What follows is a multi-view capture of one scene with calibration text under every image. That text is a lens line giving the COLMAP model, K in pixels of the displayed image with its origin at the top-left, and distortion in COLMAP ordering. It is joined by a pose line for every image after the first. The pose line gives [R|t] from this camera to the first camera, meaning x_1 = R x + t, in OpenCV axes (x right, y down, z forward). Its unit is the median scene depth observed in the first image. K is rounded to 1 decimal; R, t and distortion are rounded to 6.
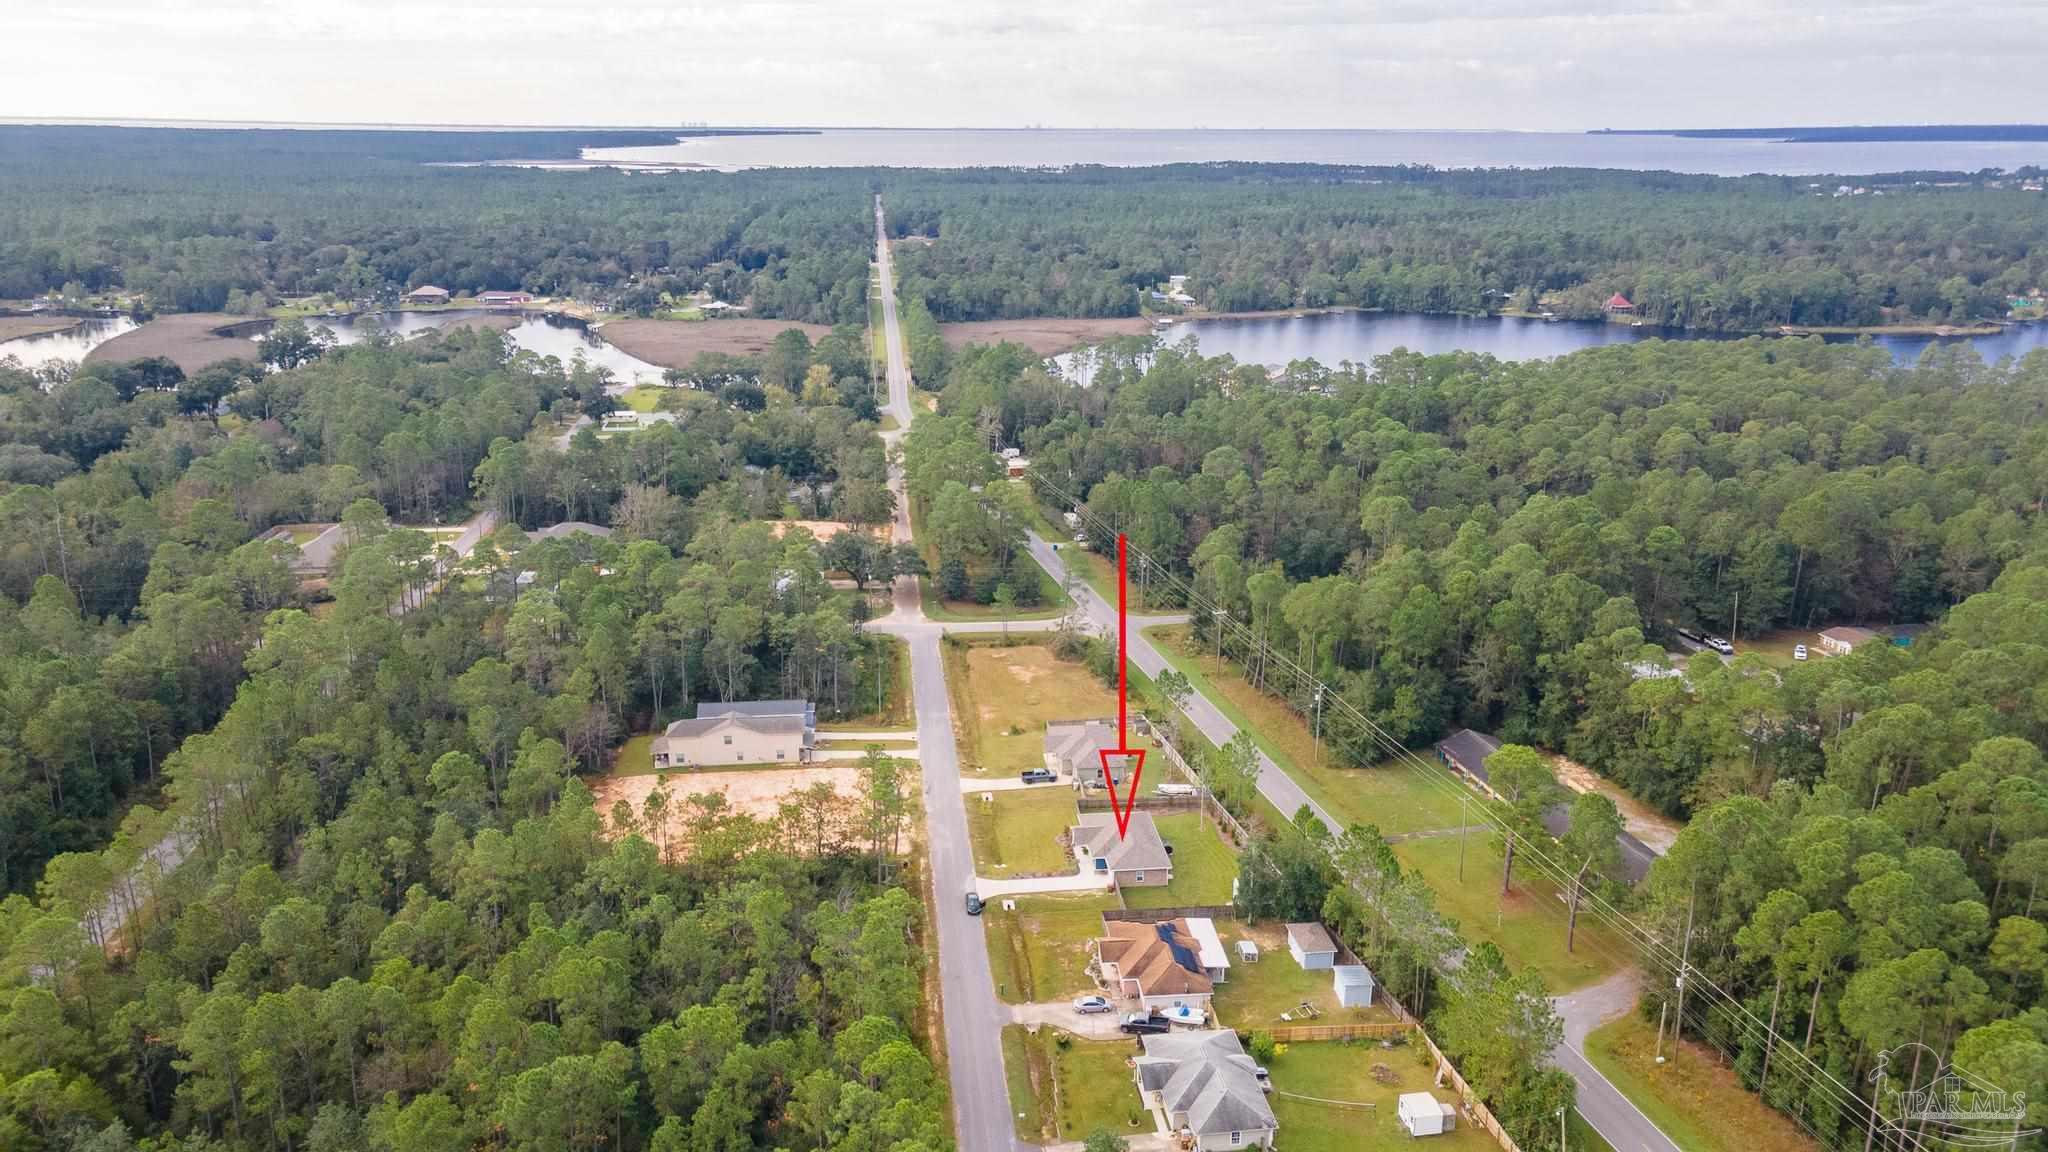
lens RADIAL K [[1471.1, 0, 1037.0], [0, 1471.1, 575.1], [0, 0, 1]] dist [0.030942, 0.006730]
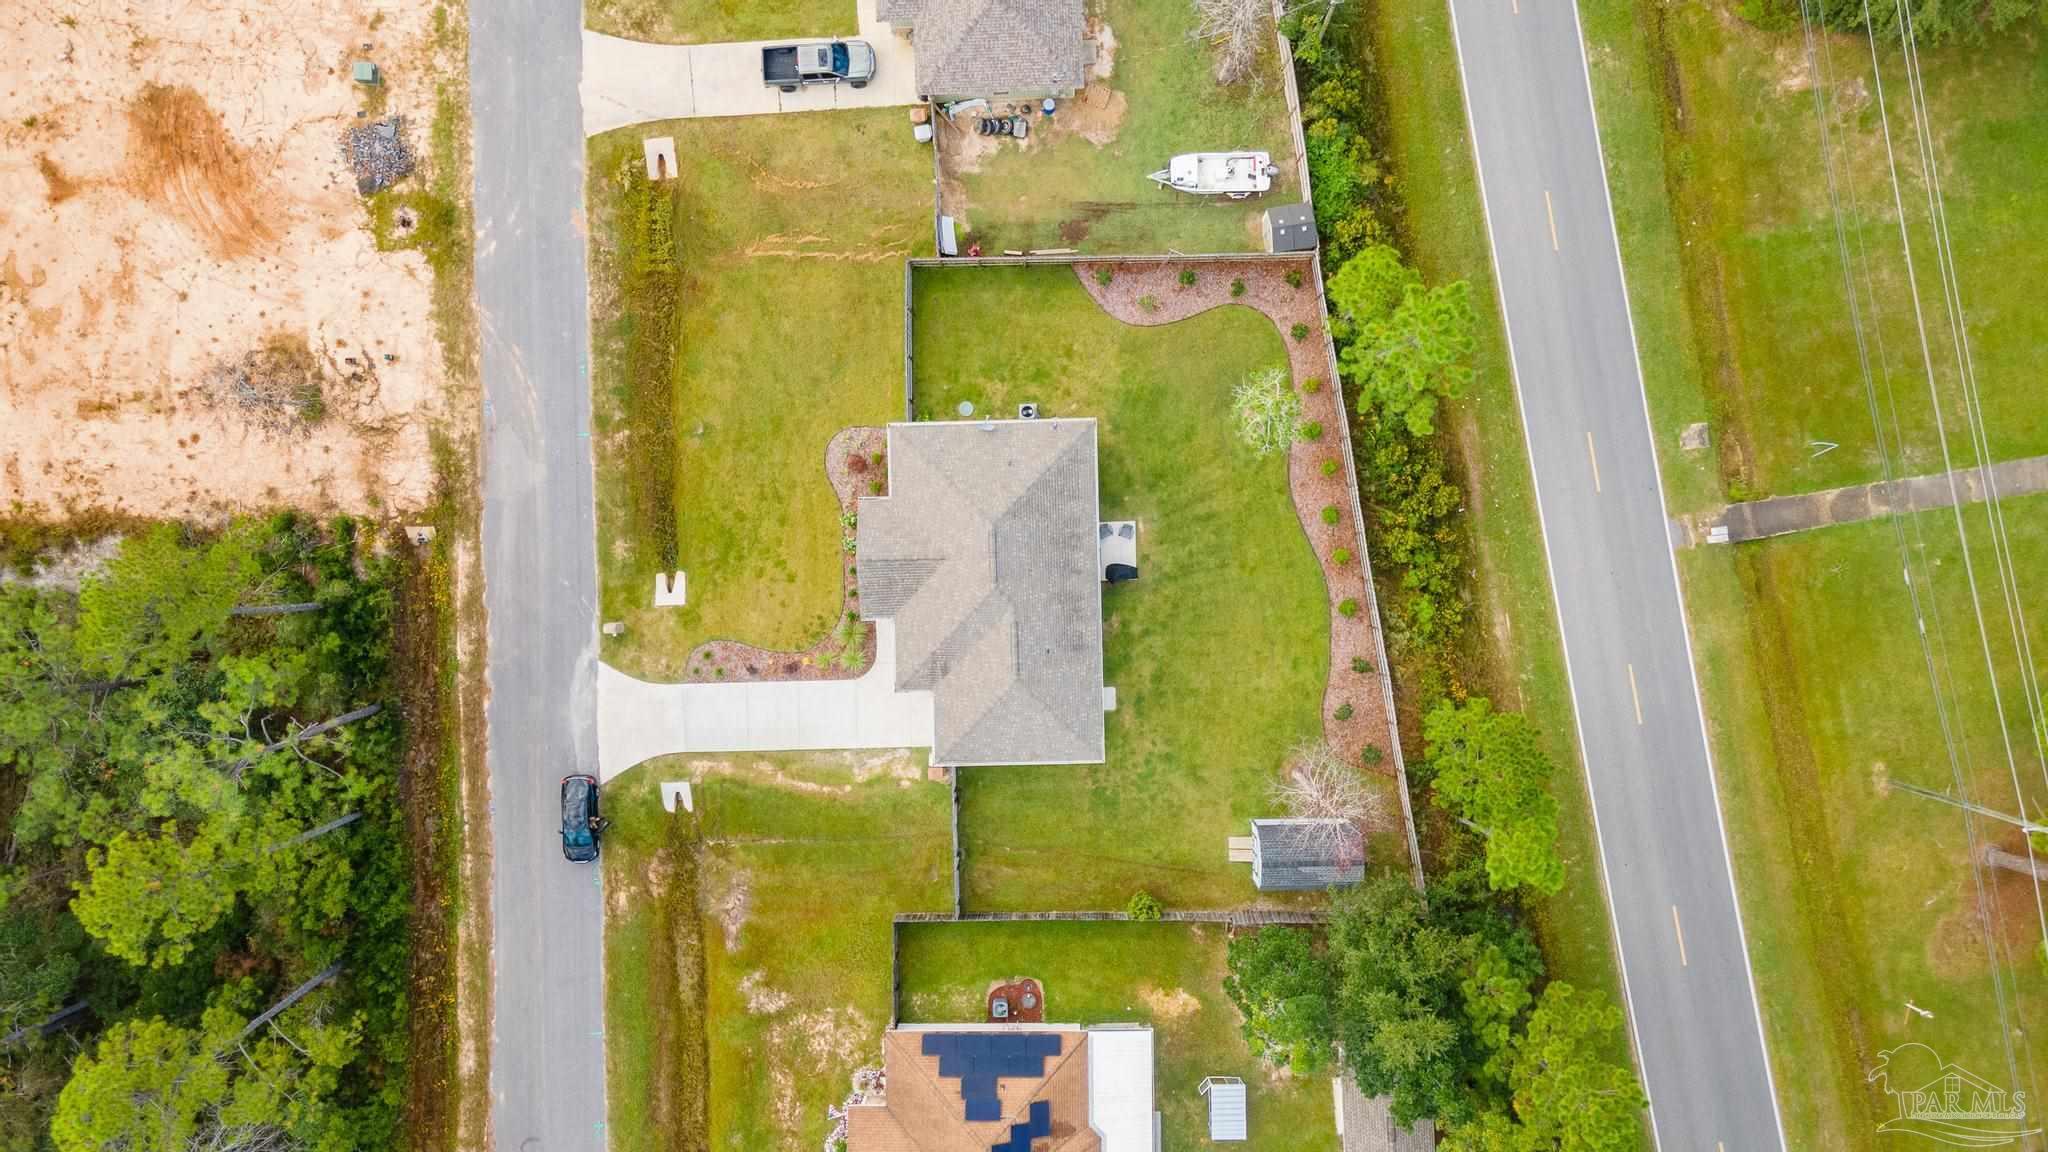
lens RADIAL K [[1471.1, 0, 1037.0], [0, 1471.1, 575.1], [0, 0, 1]] dist [0.030942, 0.006730]
pose [[0.995251, 0.088892, -0.039670, 0.034289], [0.011394, 0.298348, 0.954389, -0.066715], [0.096673, -0.950309, 0.295918, 0.375873]]
